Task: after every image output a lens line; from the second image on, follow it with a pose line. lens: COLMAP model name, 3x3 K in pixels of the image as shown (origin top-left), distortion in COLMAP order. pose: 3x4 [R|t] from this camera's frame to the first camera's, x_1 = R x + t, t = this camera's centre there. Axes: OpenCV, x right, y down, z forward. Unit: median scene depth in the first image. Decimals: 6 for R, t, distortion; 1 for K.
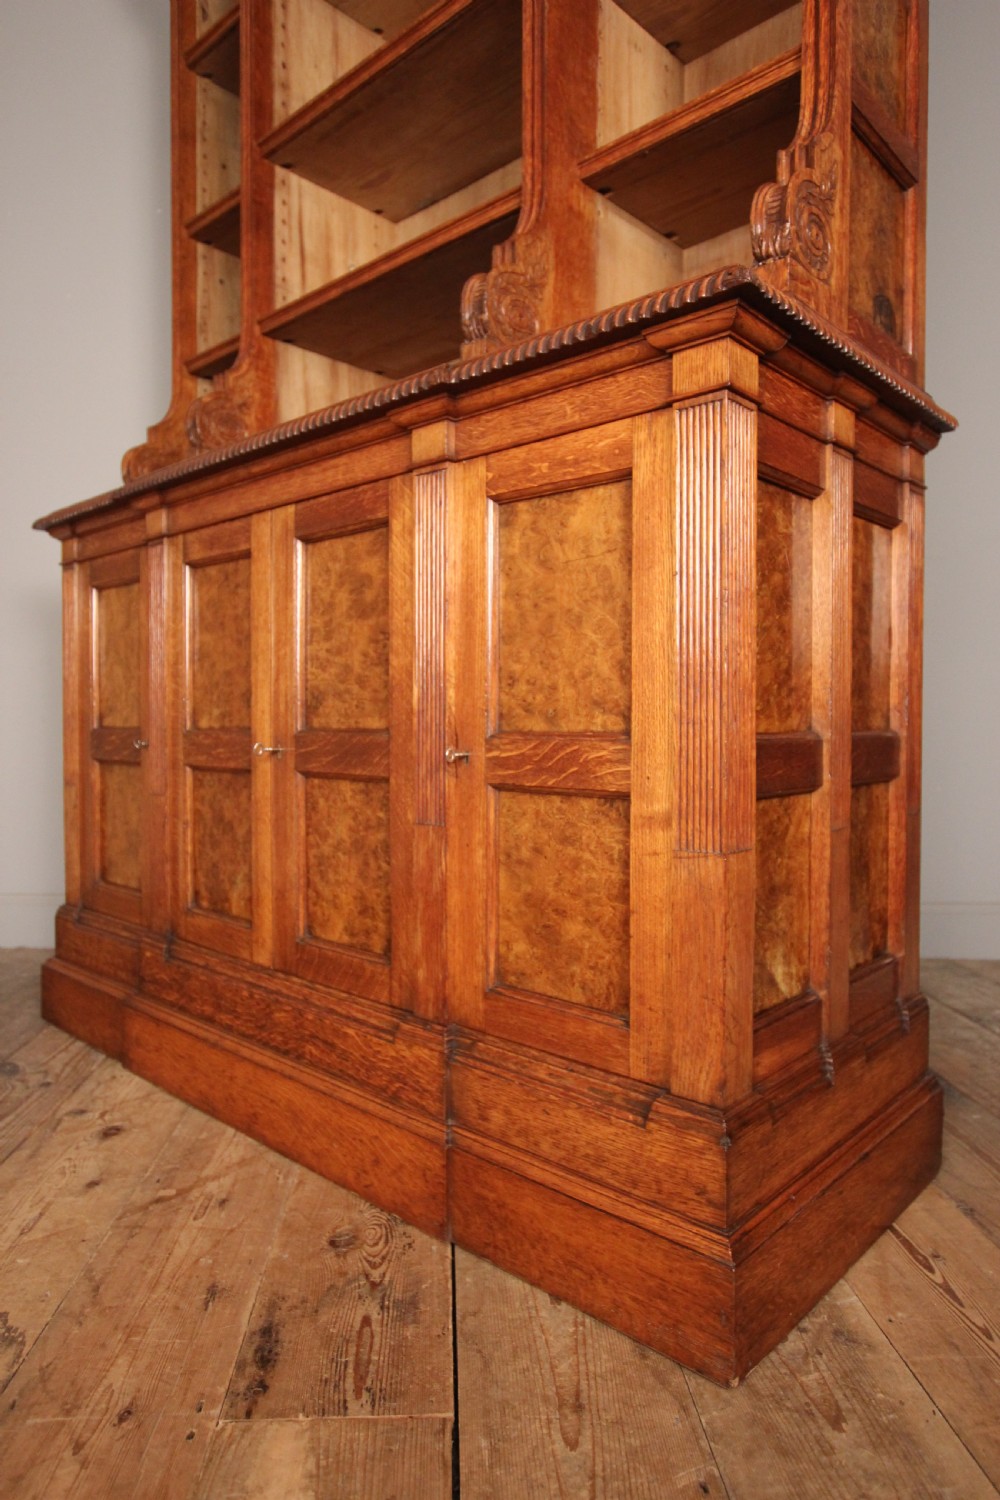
lens RADIAL K [[944.1, 0, 493.5], [0, 944.1, 745.6], [0, 0, 1]] dist [-0.016850, 0.011877]
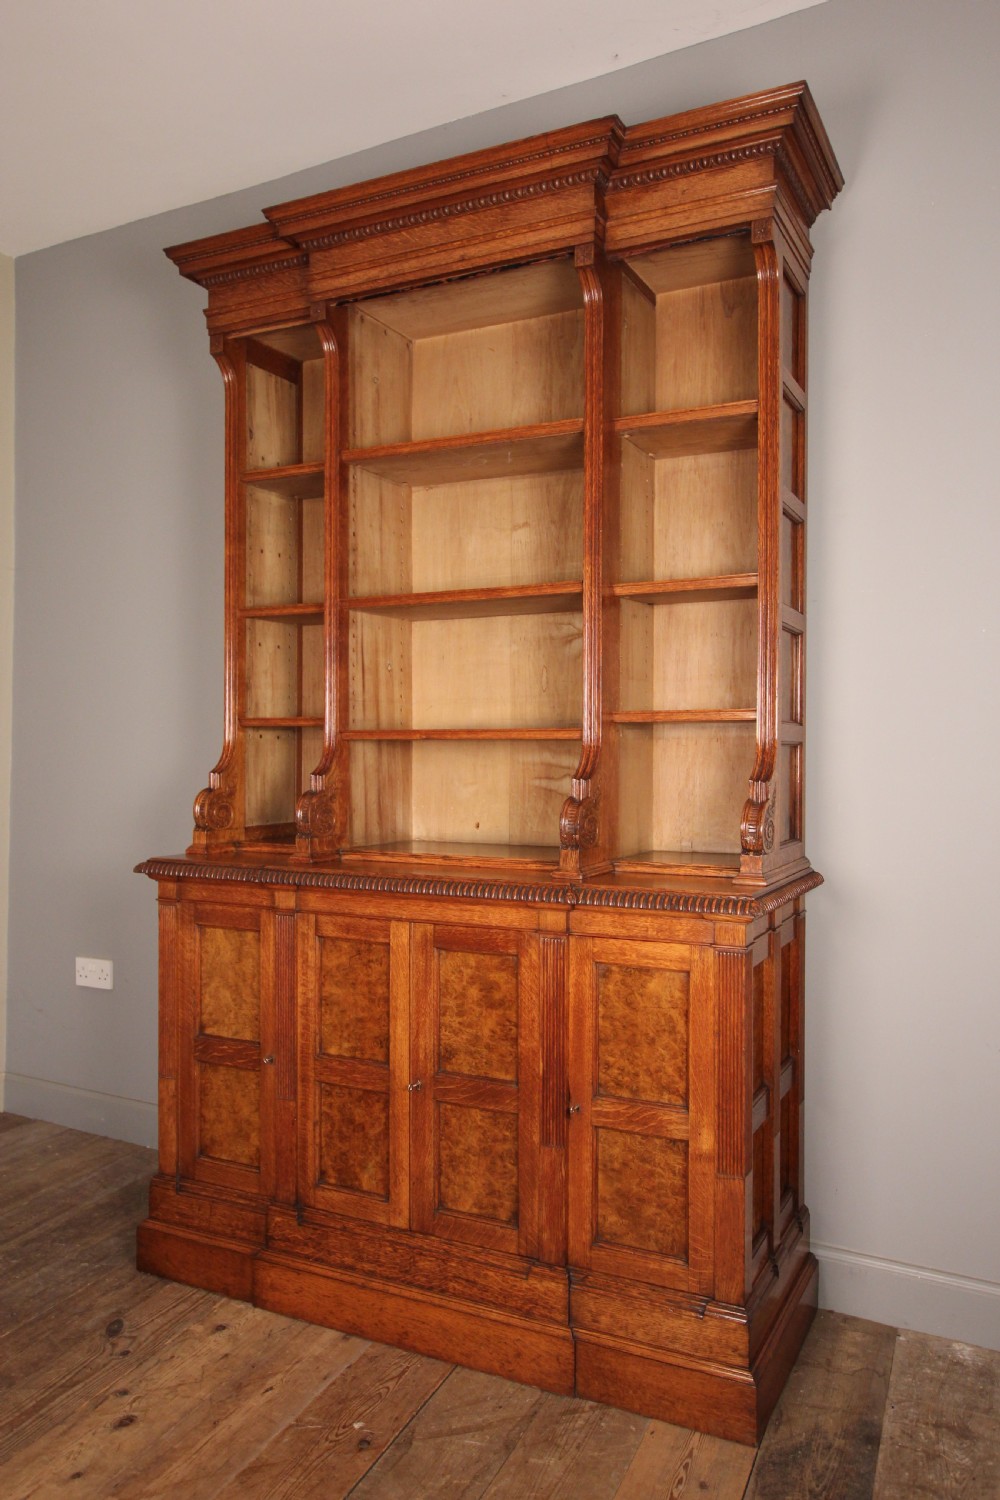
lens RADIAL K [[1133.6, 0, 508.9], [0, 1133.6, 755.1], [0, 0, 1]] dist [-0.009484, 0.035219]
pose [[0.960163, -0.000185, 0.279441, -0.732259], [0.005316, 0.999831, -0.017605, -0.600314], [-0.279391, 0.018389, 0.960001, -0.962074]]
